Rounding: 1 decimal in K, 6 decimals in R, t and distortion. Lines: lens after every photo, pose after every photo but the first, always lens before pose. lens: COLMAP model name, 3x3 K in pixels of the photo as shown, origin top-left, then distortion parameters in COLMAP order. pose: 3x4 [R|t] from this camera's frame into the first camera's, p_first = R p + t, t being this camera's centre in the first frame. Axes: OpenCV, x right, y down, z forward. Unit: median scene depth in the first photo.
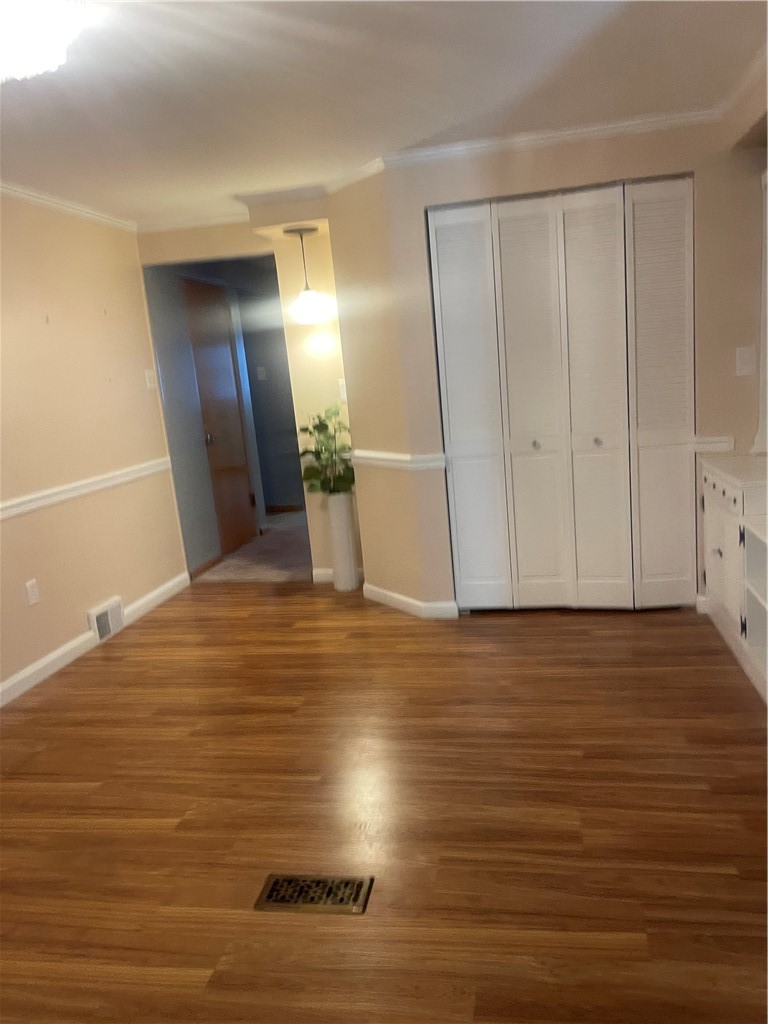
lens RADIAL K [[773.4, 0, 381.7], [0, 773.4, 519.2], [0, 0, 1]] dist [0.103528, -0.136771]
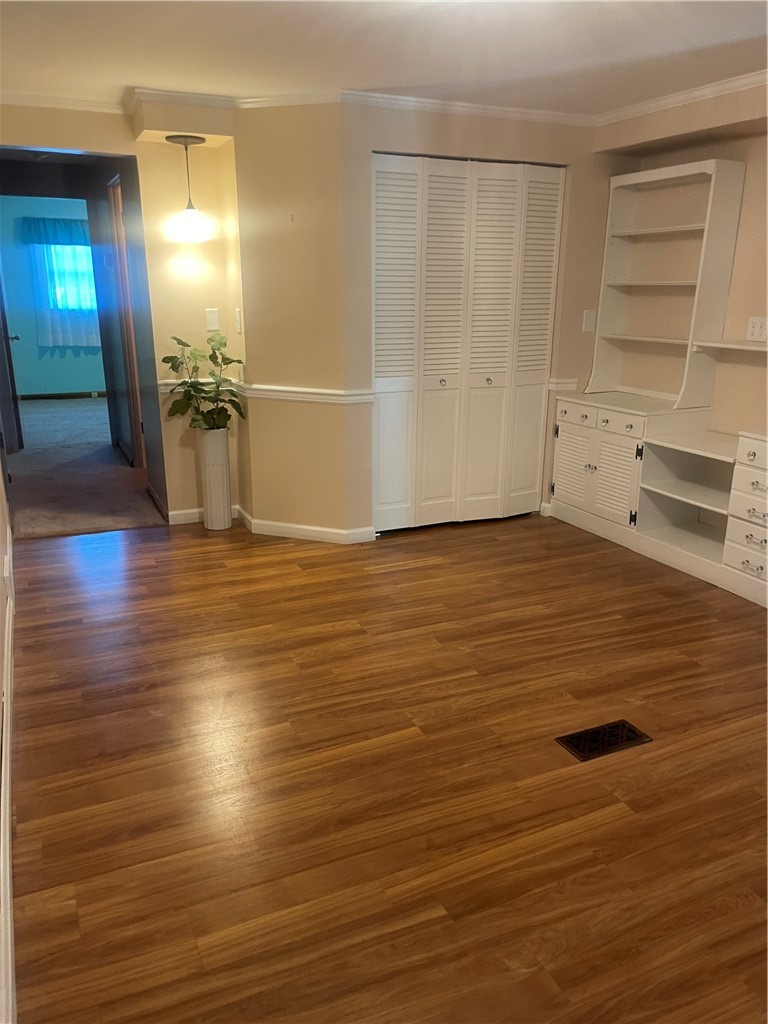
lens RADIAL K [[773.4, 0, 381.7], [0, 773.4, 519.2], [0, 0, 1]] dist [0.103528, -0.136771]
pose [[0.816525, -0.080124, 0.571723, -0.567004], [0.037636, 0.995603, 0.085777, 0.003809], [-0.576082, -0.048522, 0.815950, 0.110554]]
